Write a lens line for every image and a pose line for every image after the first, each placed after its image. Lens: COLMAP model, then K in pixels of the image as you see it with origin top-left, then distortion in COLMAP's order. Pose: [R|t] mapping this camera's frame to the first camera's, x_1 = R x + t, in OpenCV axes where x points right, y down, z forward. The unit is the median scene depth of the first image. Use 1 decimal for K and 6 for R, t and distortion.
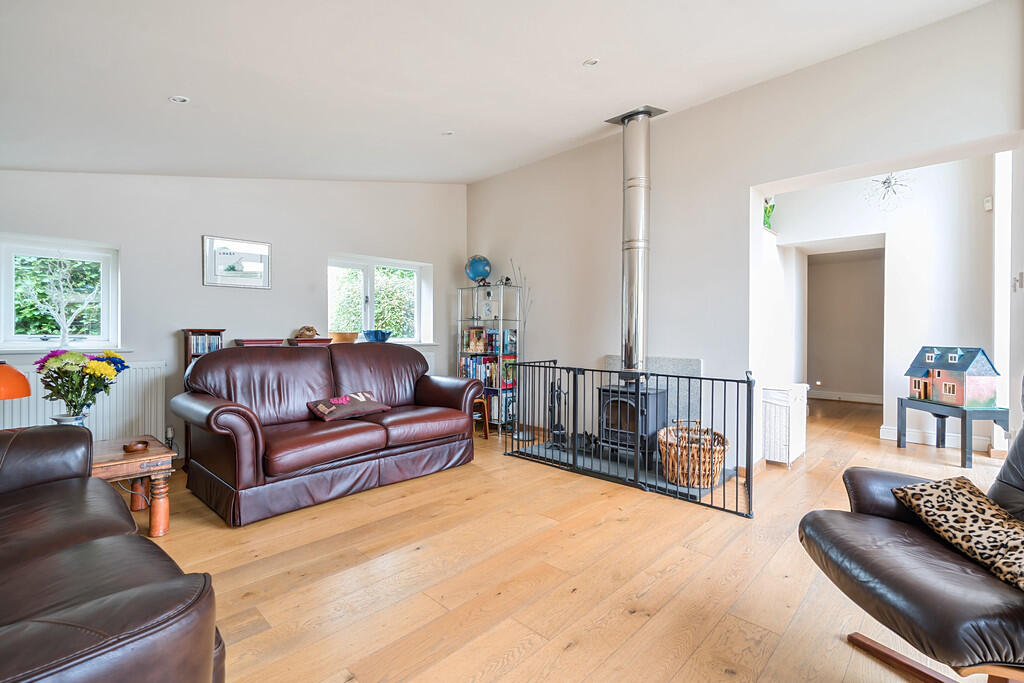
lens RADIAL K [[465.2, 0, 517.4], [0, 465.2, 338.4], [0, 0, 1]] dist [0.000305, 0.000306]
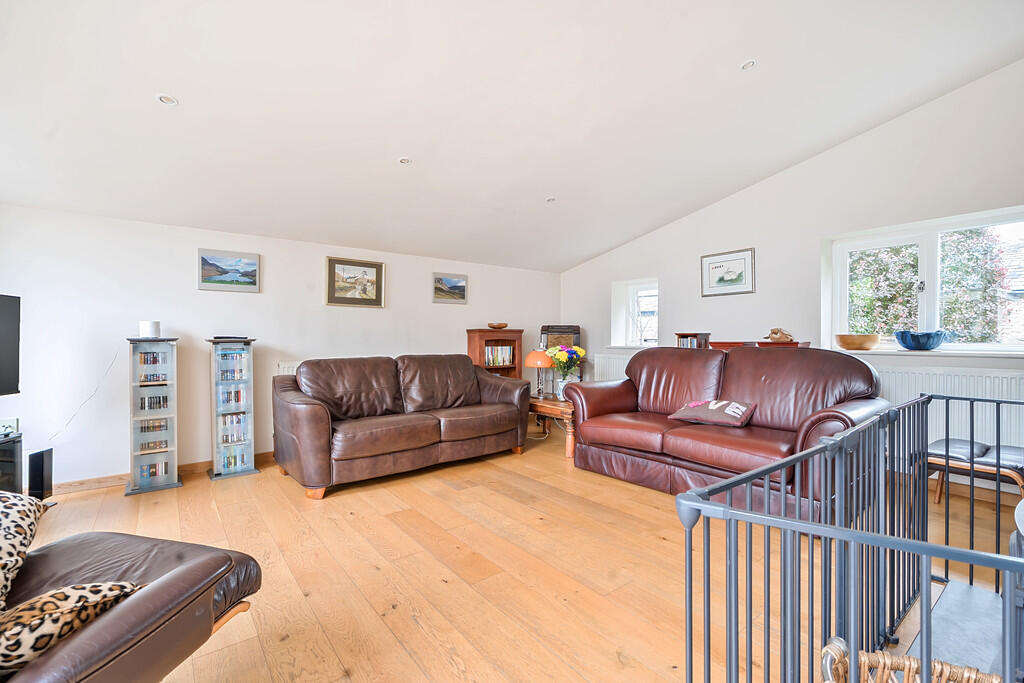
lens RADIAL K [[465.2, 0, 518.2], [0, 465.2, 341.0], [0, 0, 1]] dist [0.000305, 0.000306]
pose [[-0.165927, 0.005011, -0.986125, 1.020187], [-0.005766, 0.999965, 0.006052, -0.007402], [0.986121, 0.006691, -0.165892, 1.206952]]
